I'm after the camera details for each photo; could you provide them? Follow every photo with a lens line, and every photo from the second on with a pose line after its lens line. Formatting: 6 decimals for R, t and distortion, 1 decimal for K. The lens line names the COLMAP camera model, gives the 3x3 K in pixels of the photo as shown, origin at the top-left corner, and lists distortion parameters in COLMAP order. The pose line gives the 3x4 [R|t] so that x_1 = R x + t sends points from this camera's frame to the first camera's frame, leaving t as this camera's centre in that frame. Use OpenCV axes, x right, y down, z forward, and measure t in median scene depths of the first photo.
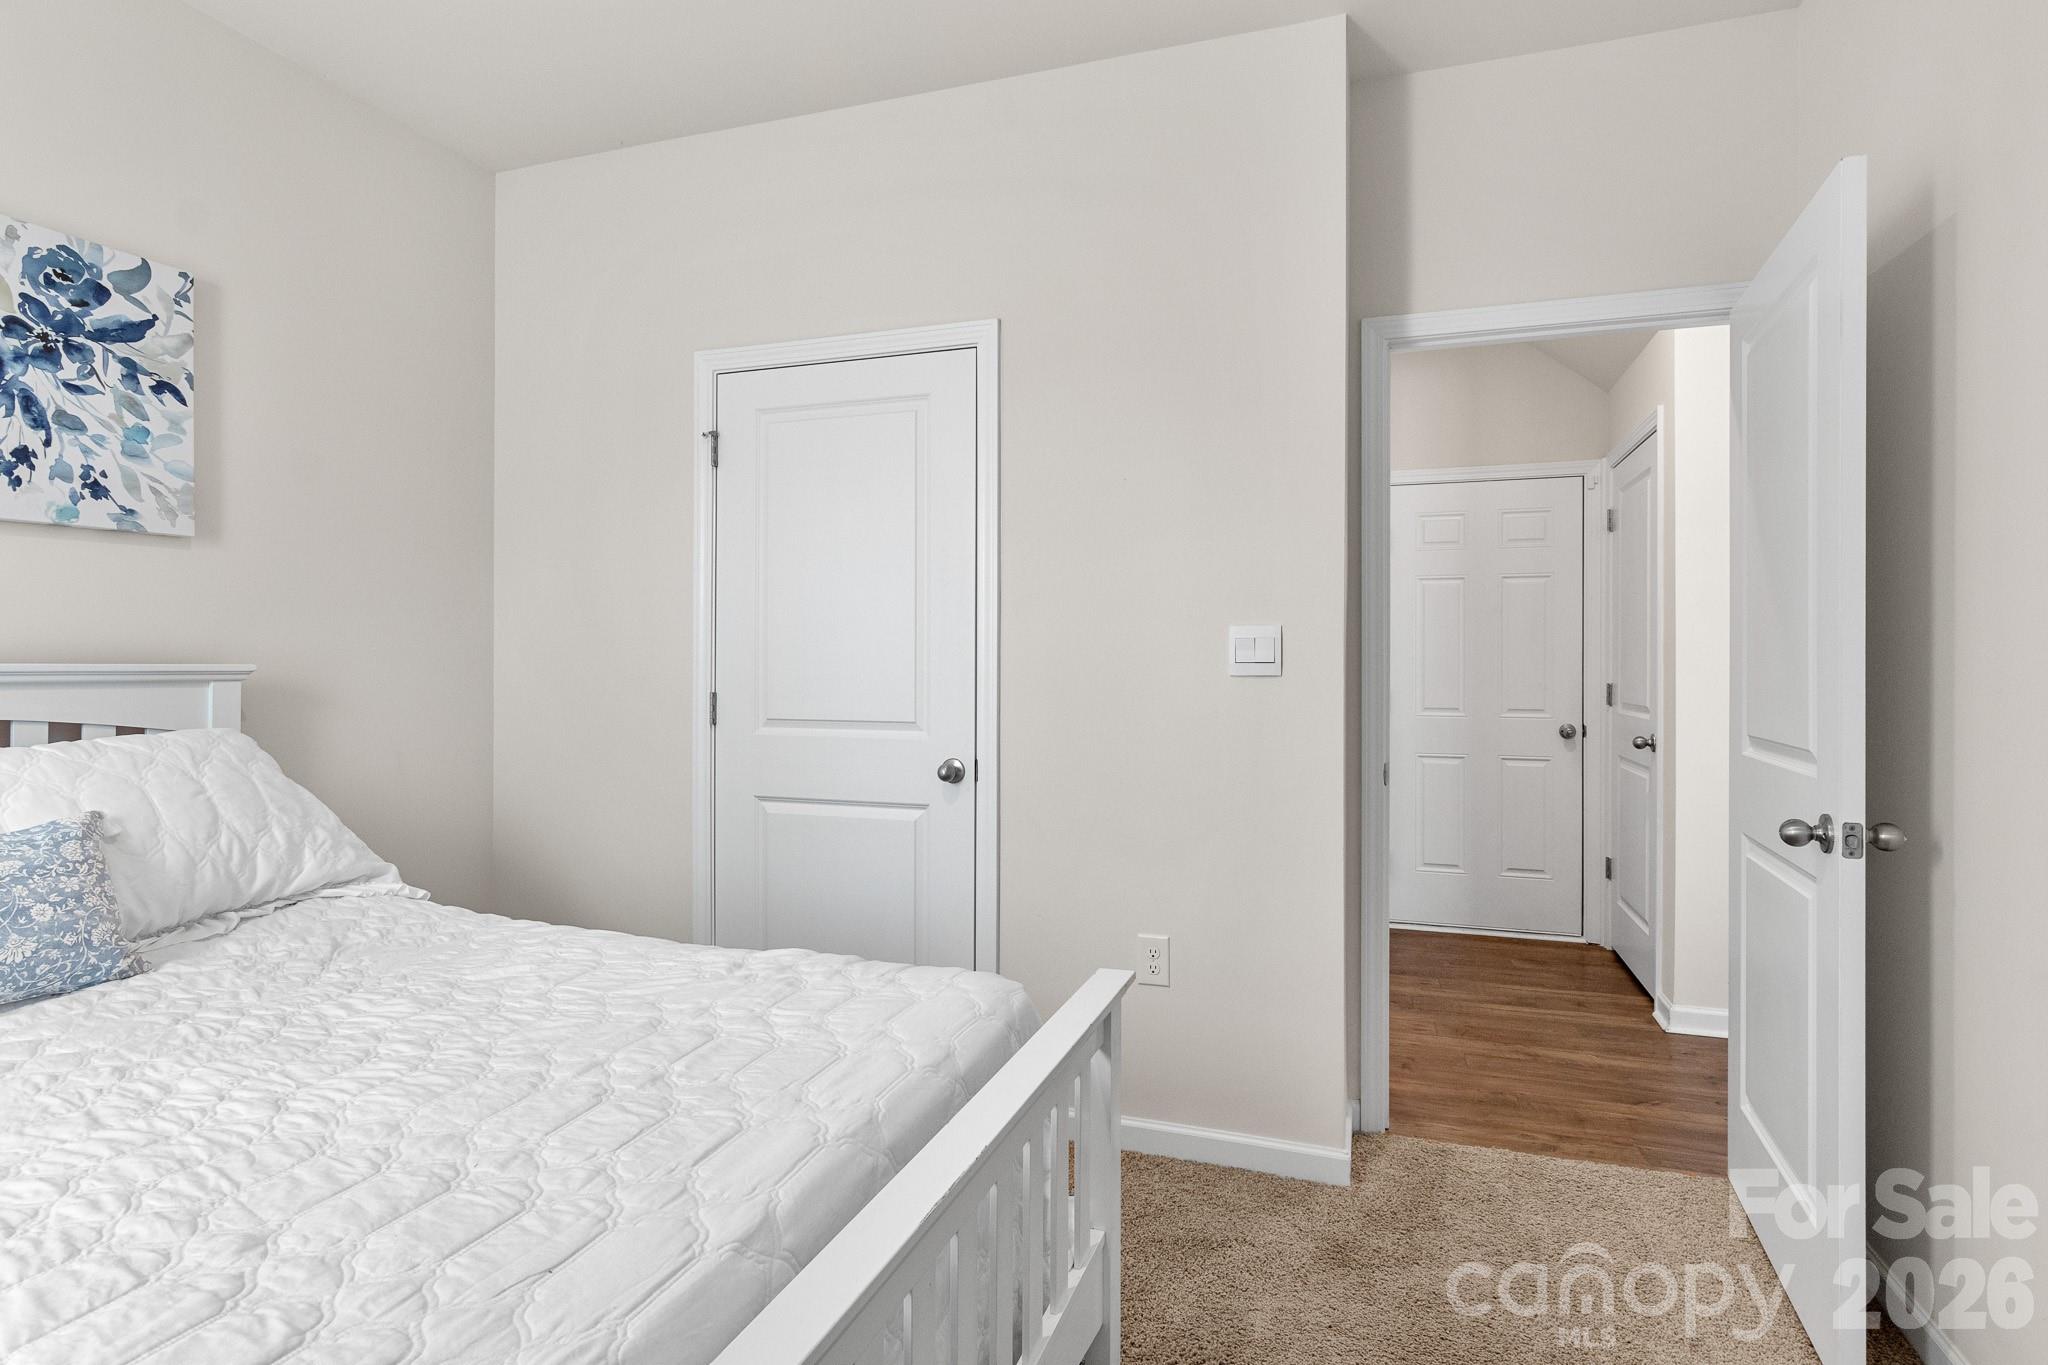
lens RADIAL K [[1052.3, 0, 1028.9], [0, 1052.3, 664.5], [0, 0, 1]] dist [-0.005978, 0.003397]
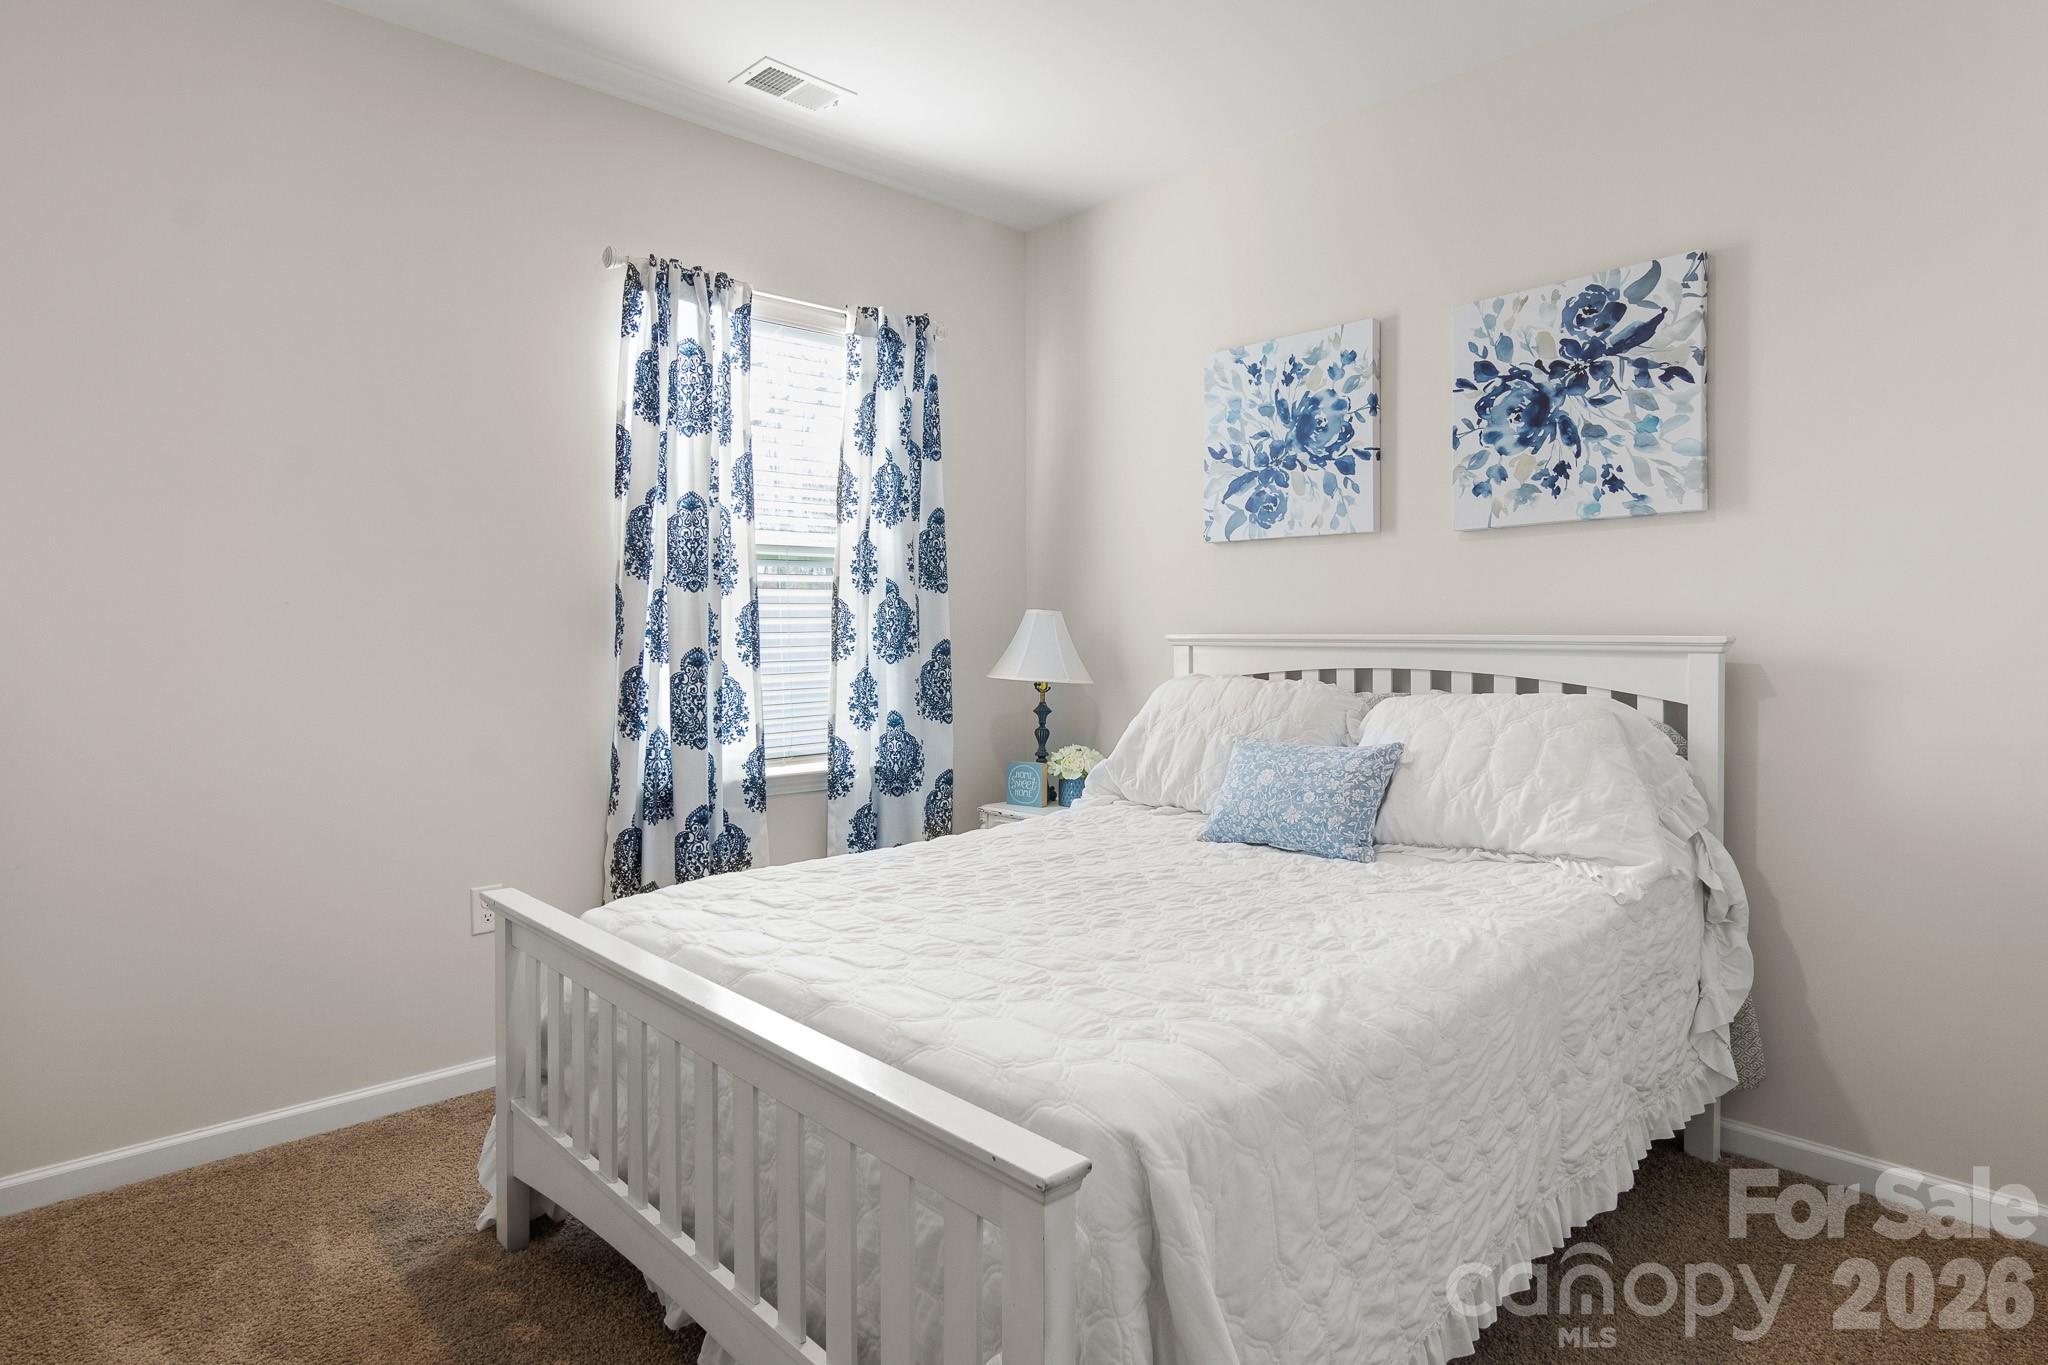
lens RADIAL K [[1138.3, 0, 1046.0], [0, 1138.3, 646.3], [0, 0, 1]] dist [0.002492, 0.000308]
pose [[-0.455773, 0.006864, -0.890070, 0.508248], [-0.004176, 0.999943, 0.009850, 0.001709], [0.890086, 0.008206, -0.455718, 1.018830]]
